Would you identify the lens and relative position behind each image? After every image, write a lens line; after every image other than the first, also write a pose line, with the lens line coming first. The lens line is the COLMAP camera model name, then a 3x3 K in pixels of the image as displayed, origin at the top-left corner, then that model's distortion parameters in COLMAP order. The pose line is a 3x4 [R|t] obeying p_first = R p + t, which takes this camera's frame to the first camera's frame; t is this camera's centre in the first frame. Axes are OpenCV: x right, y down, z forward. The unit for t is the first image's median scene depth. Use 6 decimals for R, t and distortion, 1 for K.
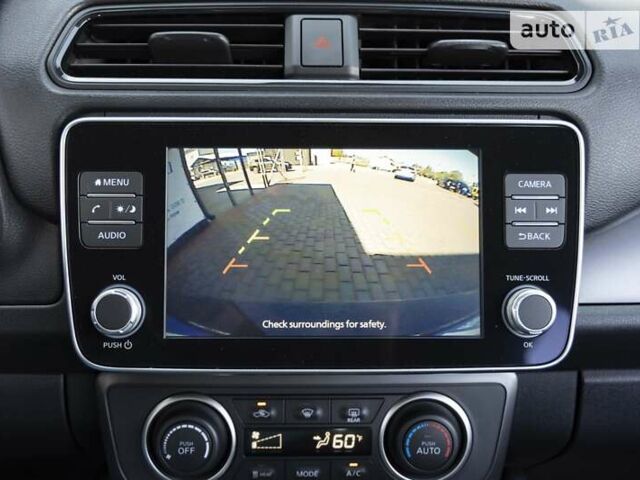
lens RADIAL K [[686.4, 0, 321.1], [0, 686.4, 237.4], [0, 0, 1]] dist [0.012994, 0.000000]
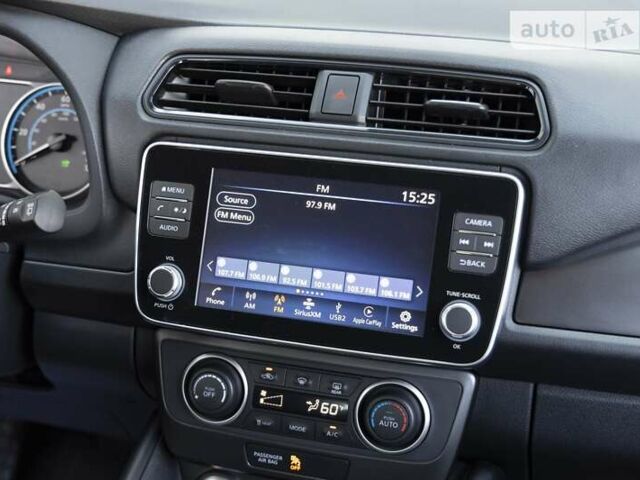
lens RADIAL K [[1012.5, 0, 325.3], [0, 1012.5, 241.2], [0, 0, 1]] dist [0.046959, 0.000000]
pose [[0.956343, 0.108473, -0.271368, 0.515281], [-0.106536, 0.994068, 0.021904, -0.050336], [0.272135, 0.007962, 0.962226, -0.821641]]
